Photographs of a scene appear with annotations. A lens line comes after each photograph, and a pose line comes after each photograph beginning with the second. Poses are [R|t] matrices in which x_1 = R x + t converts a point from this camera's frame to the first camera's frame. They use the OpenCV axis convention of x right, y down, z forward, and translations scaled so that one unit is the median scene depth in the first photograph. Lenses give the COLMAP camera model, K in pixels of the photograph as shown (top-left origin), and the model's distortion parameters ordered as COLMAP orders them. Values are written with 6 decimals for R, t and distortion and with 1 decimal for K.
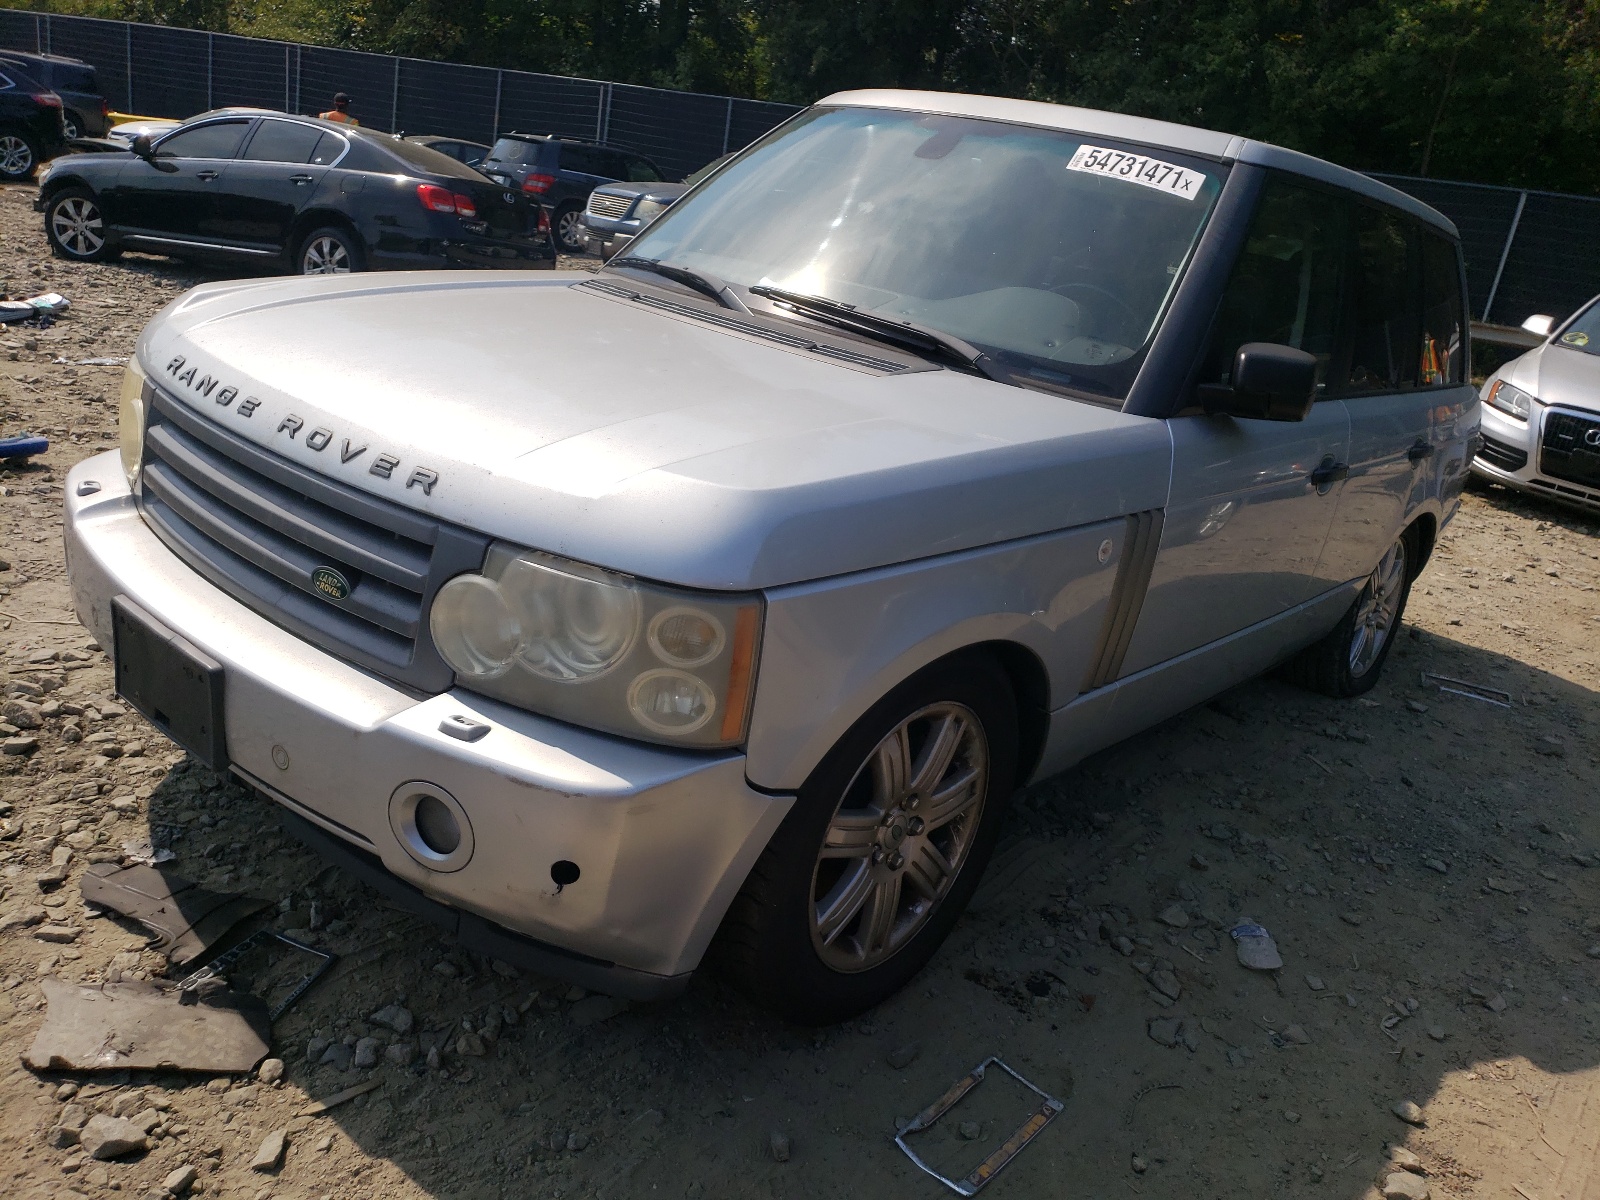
lens RADIAL K [[1192.1, 0, 829.8], [0, 1192.1, 597.7], [0, 0, 1]] dist [0.009023, 0.001452]
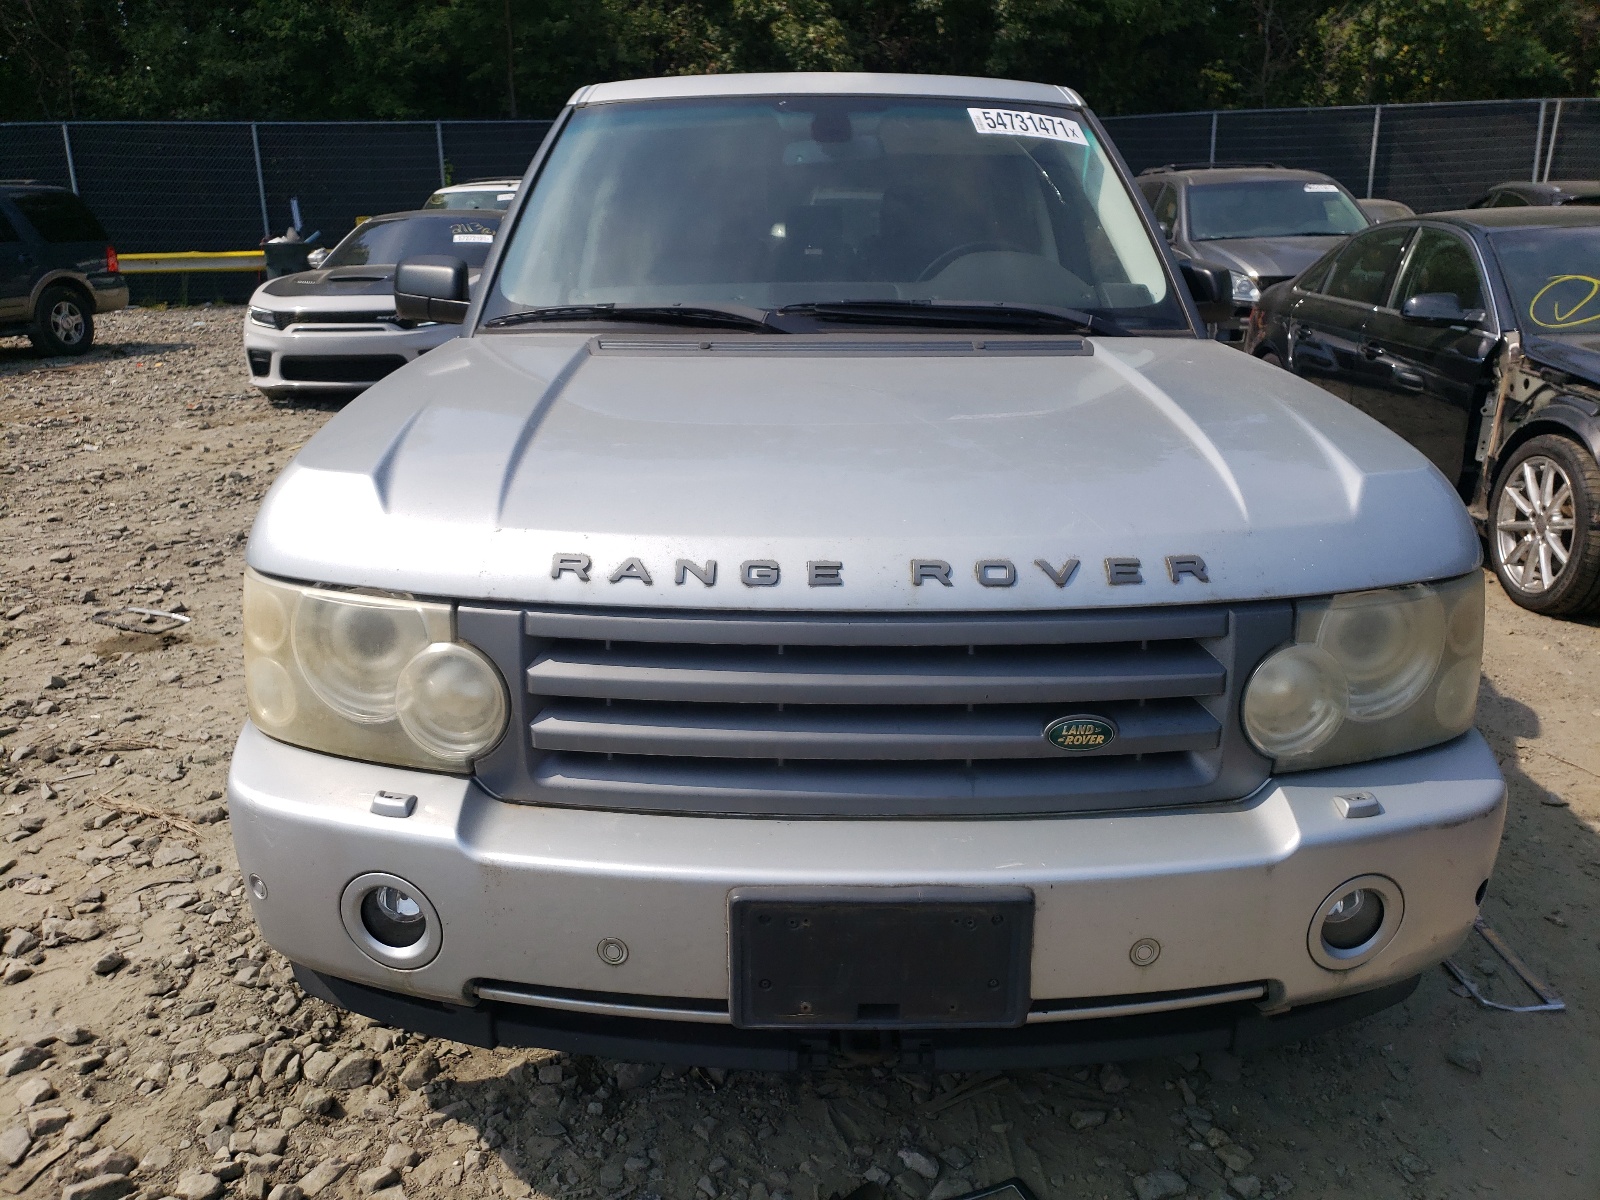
lens RADIAL K [[1192.1, 0, 829.8], [0, 1192.1, 597.7], [0, 0, 1]] dist [0.009023, 0.001452]
pose [[0.776602, -0.336561, 0.532556, -0.937028], [0.321448, 0.938709, 0.124486, -0.250486], [-0.541812, 0.074513, 0.837190, 0.396306]]
